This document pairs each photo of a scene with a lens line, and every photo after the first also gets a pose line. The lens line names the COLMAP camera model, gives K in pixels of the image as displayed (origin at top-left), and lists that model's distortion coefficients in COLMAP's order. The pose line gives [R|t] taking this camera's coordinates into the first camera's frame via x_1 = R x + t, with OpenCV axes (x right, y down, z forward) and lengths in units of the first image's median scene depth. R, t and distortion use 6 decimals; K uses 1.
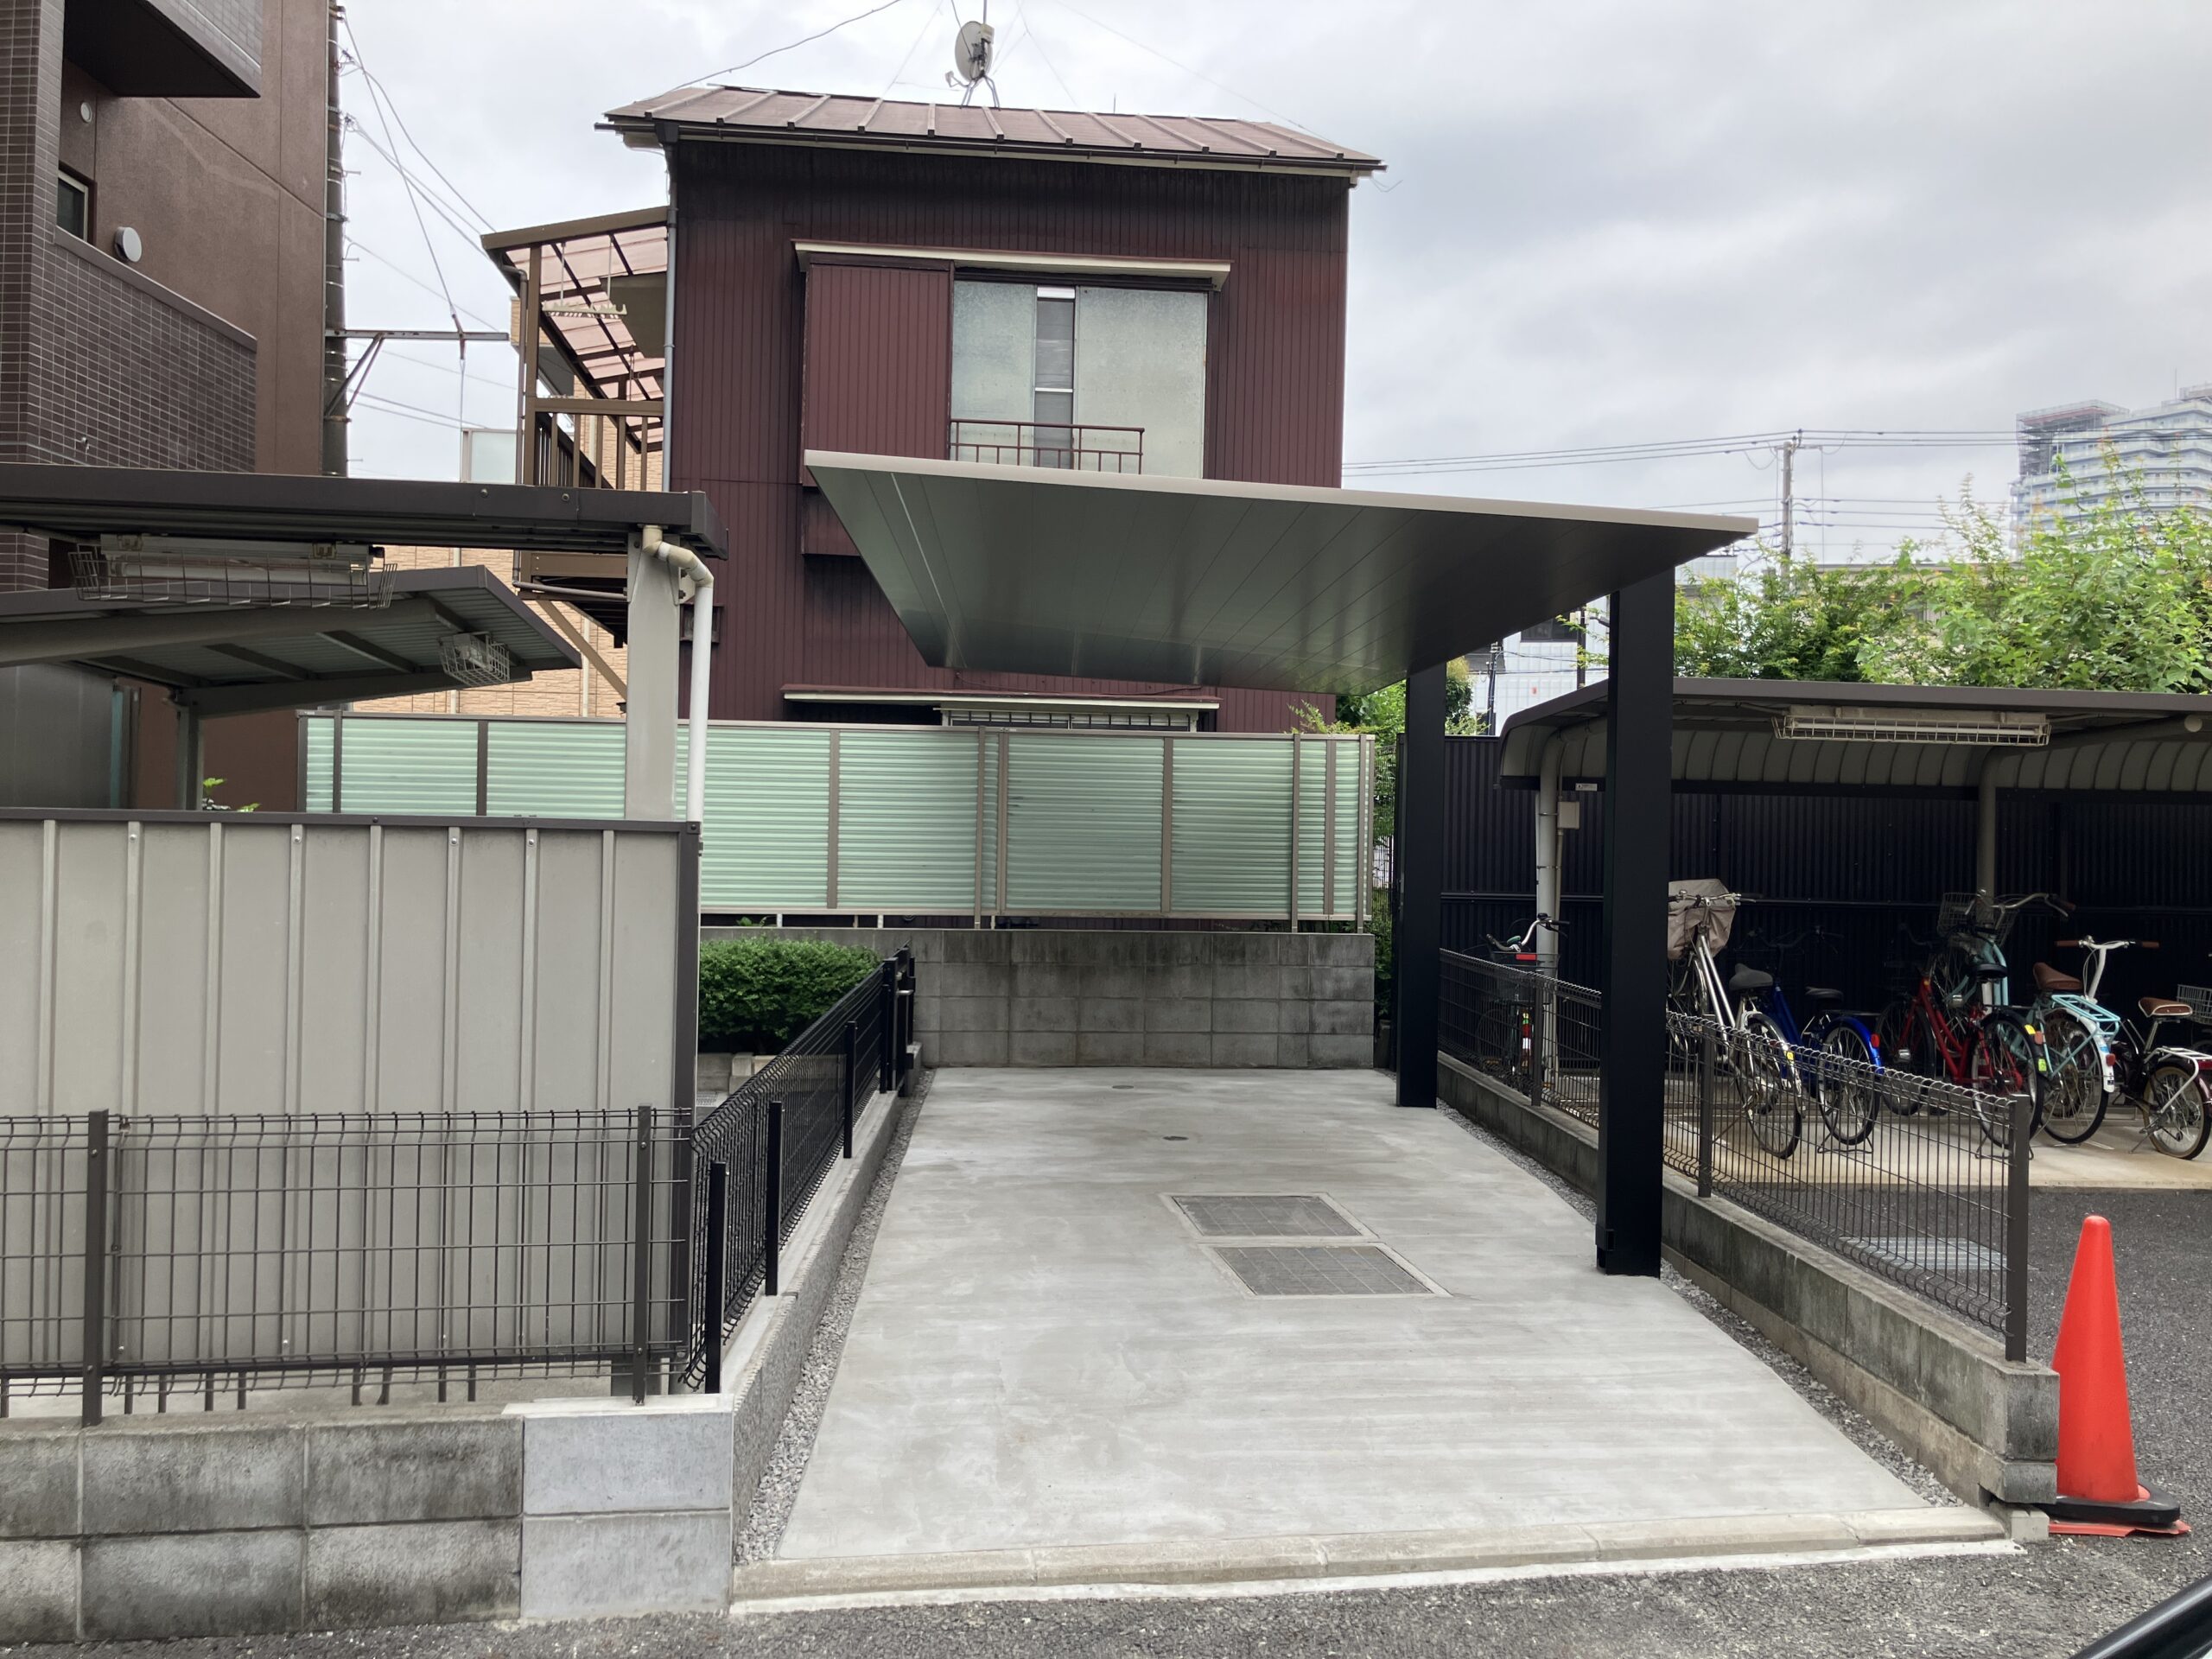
lens RADIAL K [[1823.0, 0, 1106.0], [0, 1823.0, 829.5], [0, 0, 1]] dist [0.008168, 0.008146]
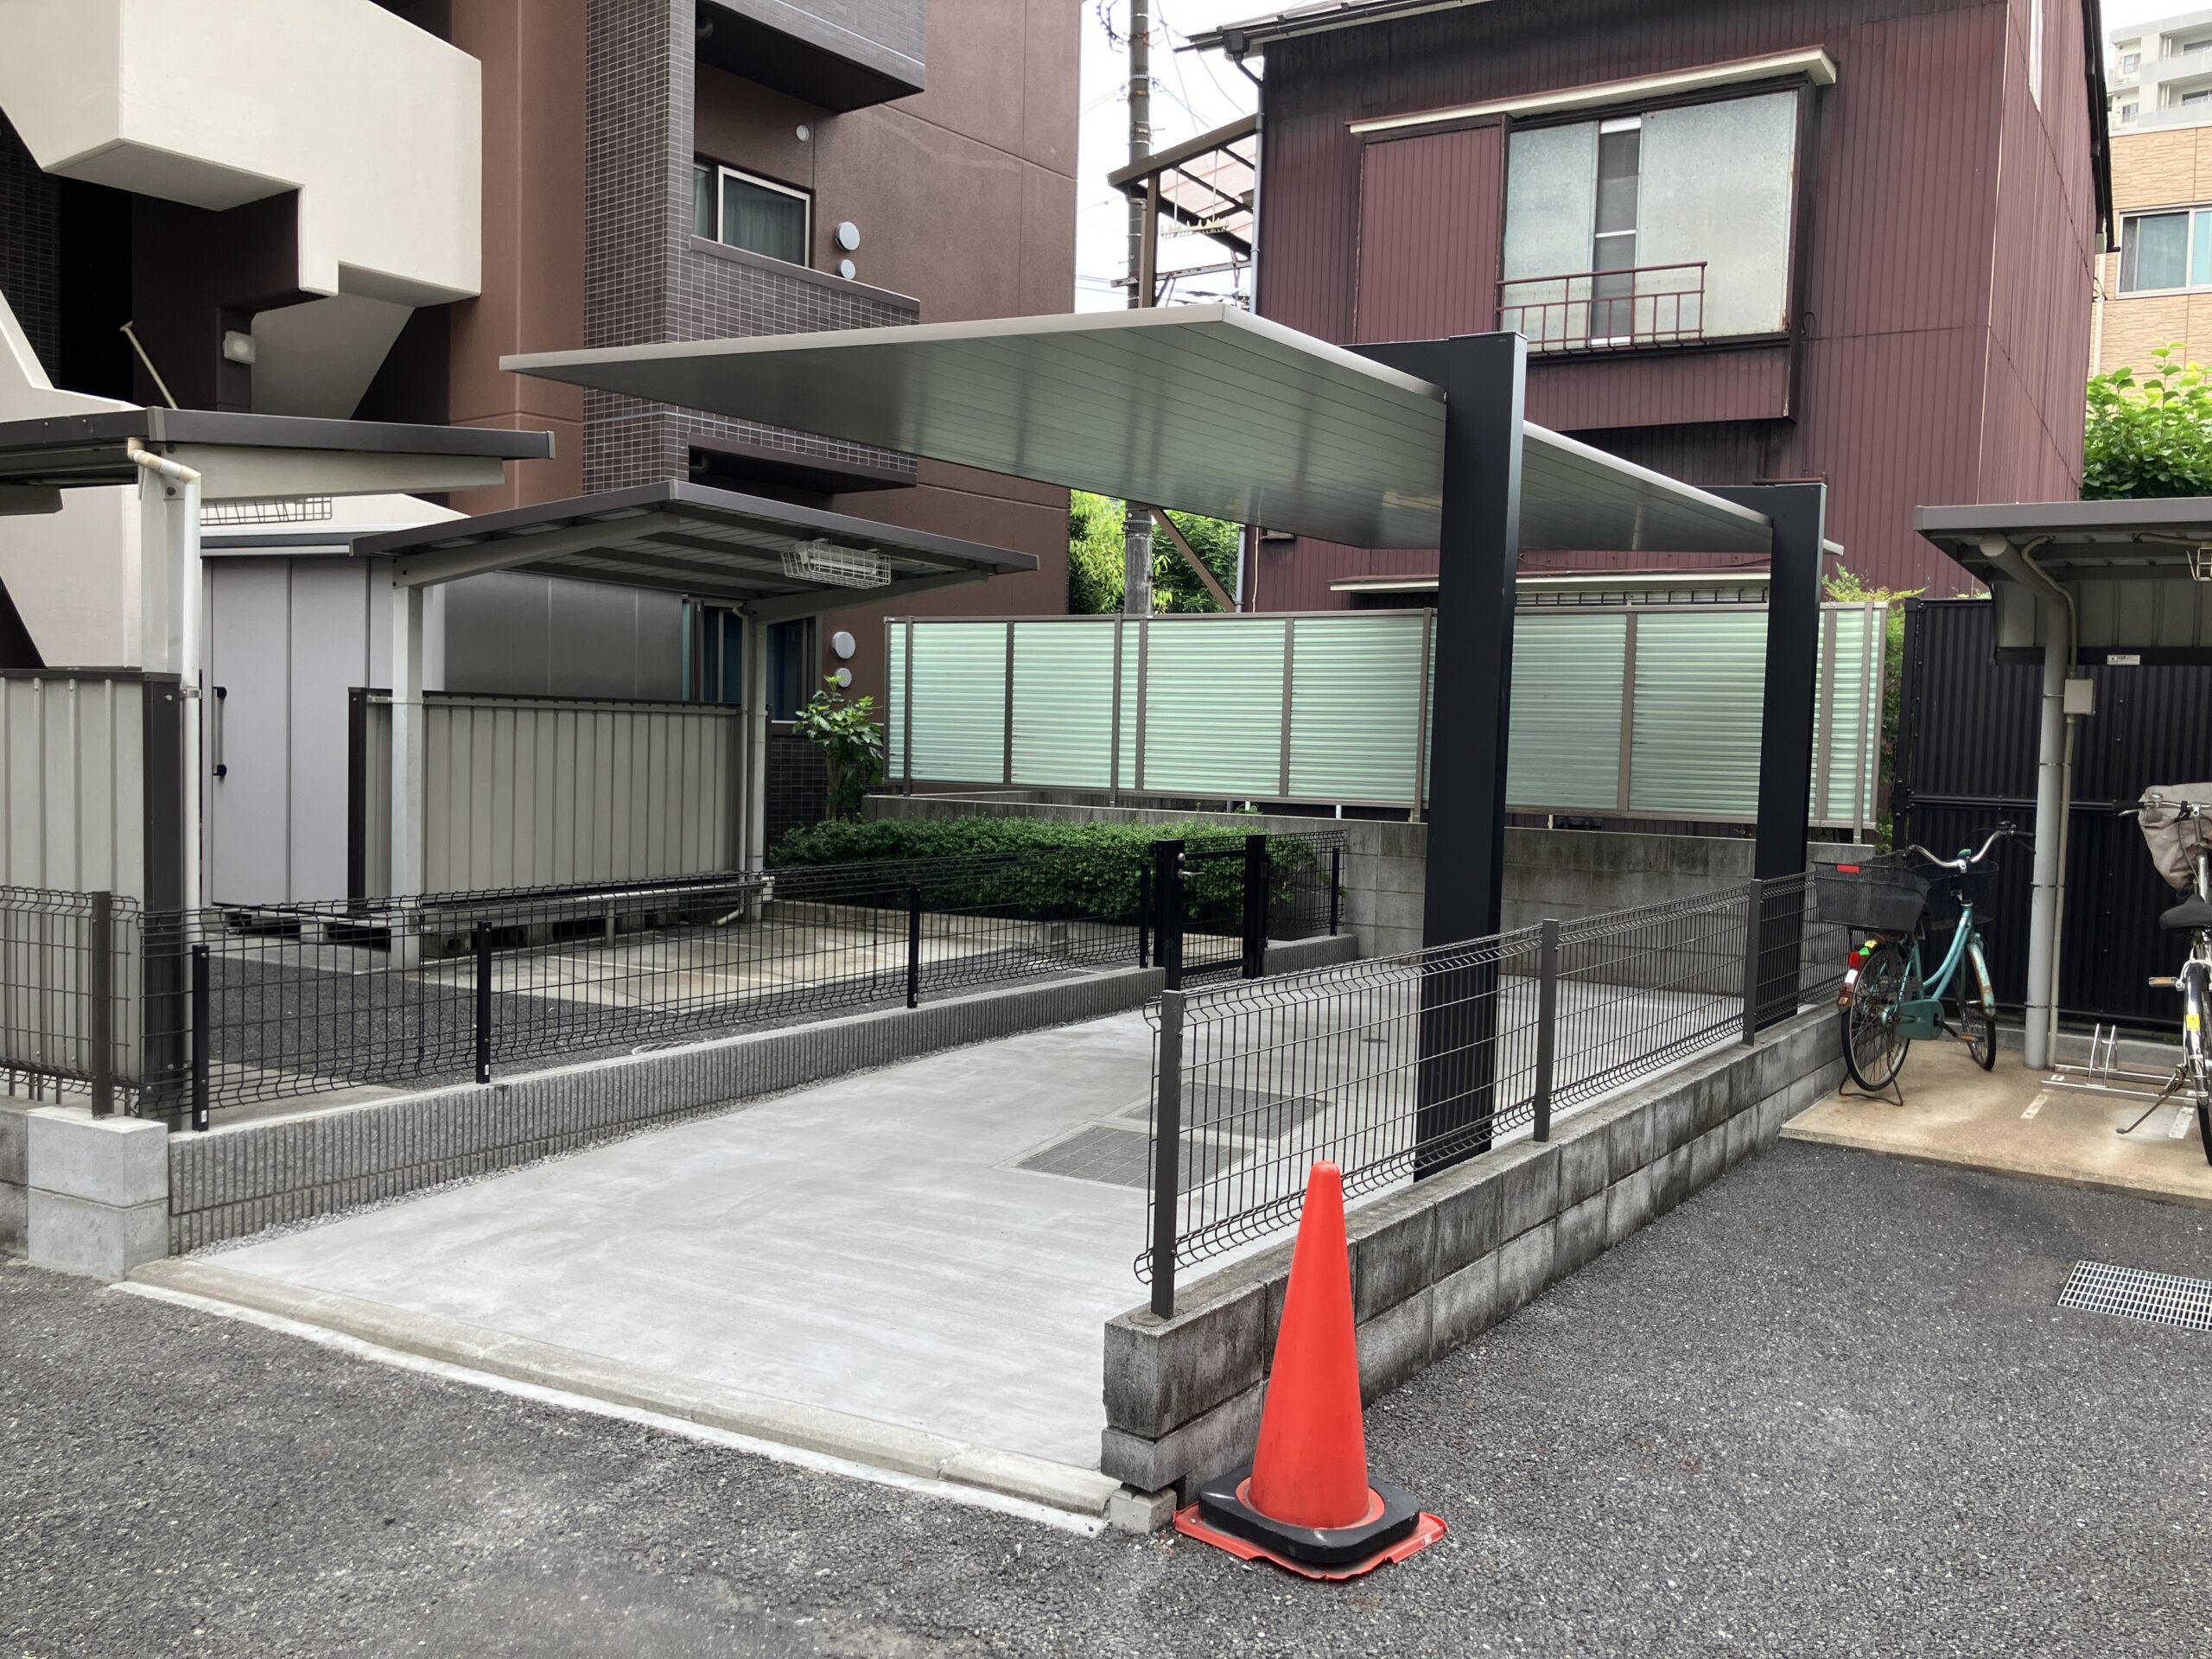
lens RADIAL K [[1824.0, 0, 1106.0], [0, 1824.0, 829.5], [0, 0, 1]] dist [0.014499, 0.018100]
pose [[0.802185, 0.036050, -0.595987, 0.889215], [-0.009207, 0.998804, 0.048023, 0.032975], [0.597005, -0.033036, 0.801557, 0.317146]]
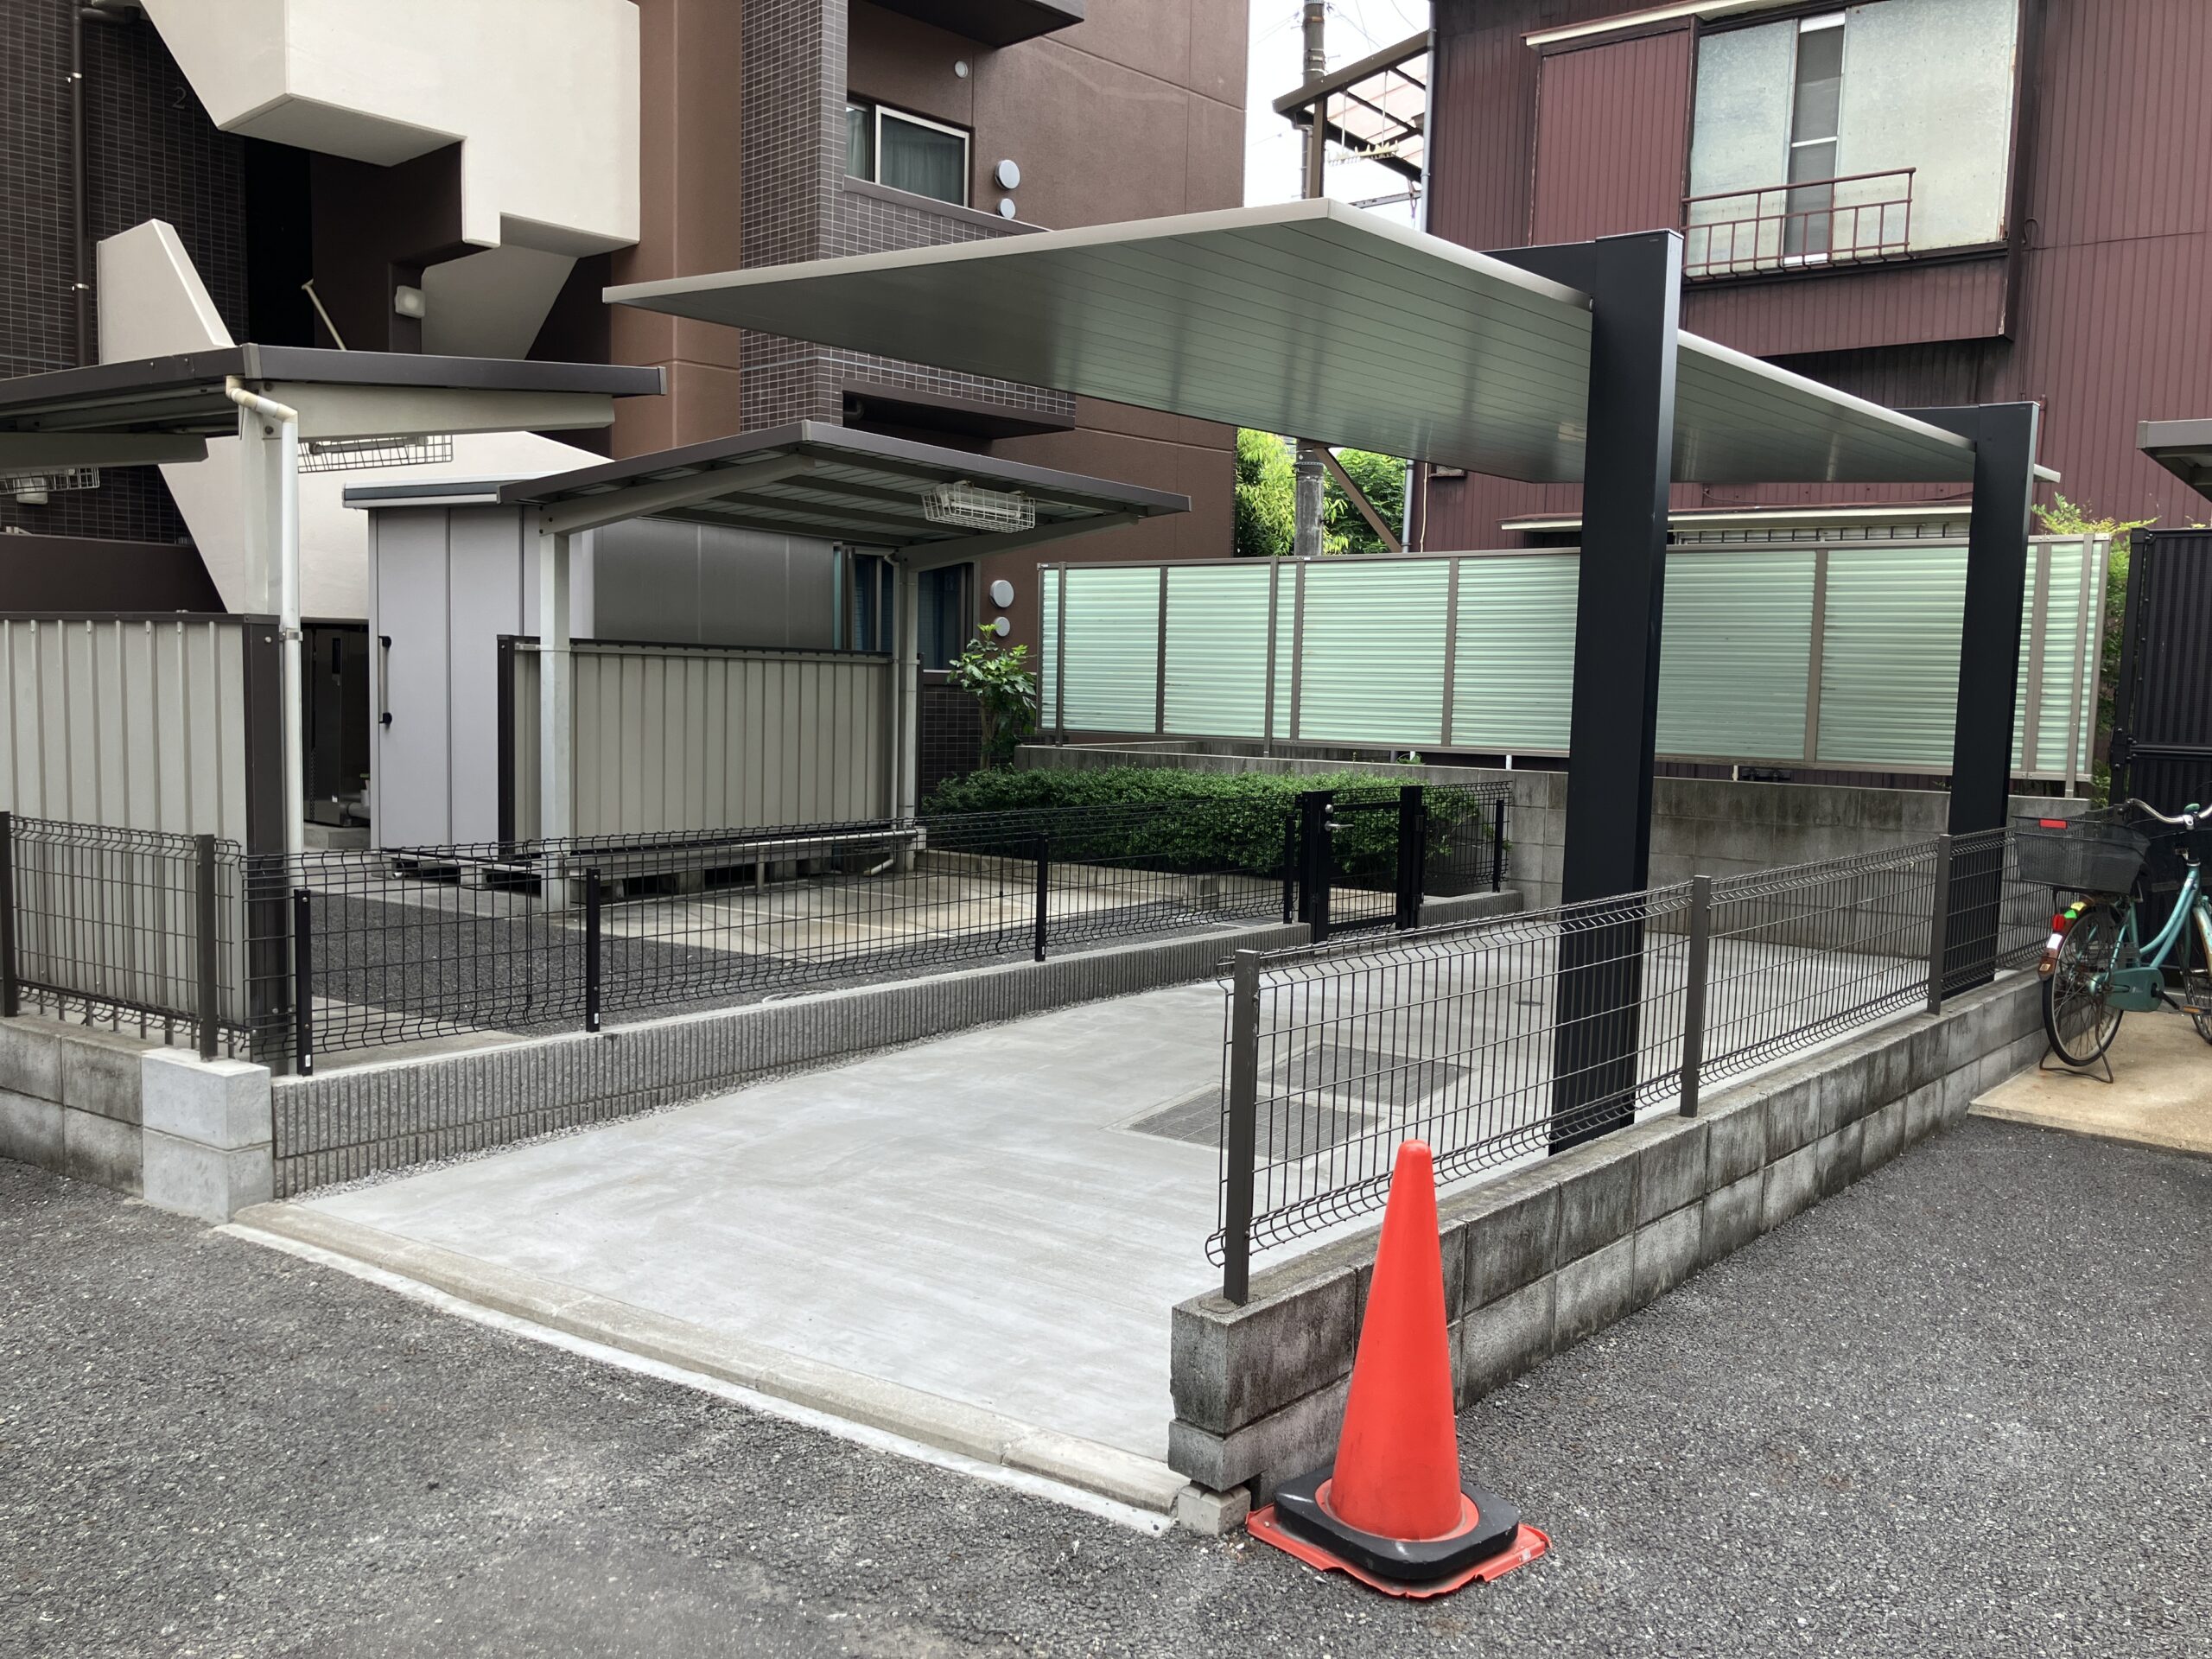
lens RADIAL K [[1824.0, 0, 1106.0], [0, 1824.0, 829.5], [0, 0, 1]] dist [0.014499, 0.018100]
pose [[0.736995, 0.056783, -0.673508, 0.887486], [-0.008168, 0.997140, 0.075131, 0.038403], [0.675848, -0.049870, 0.735352, 0.393319]]
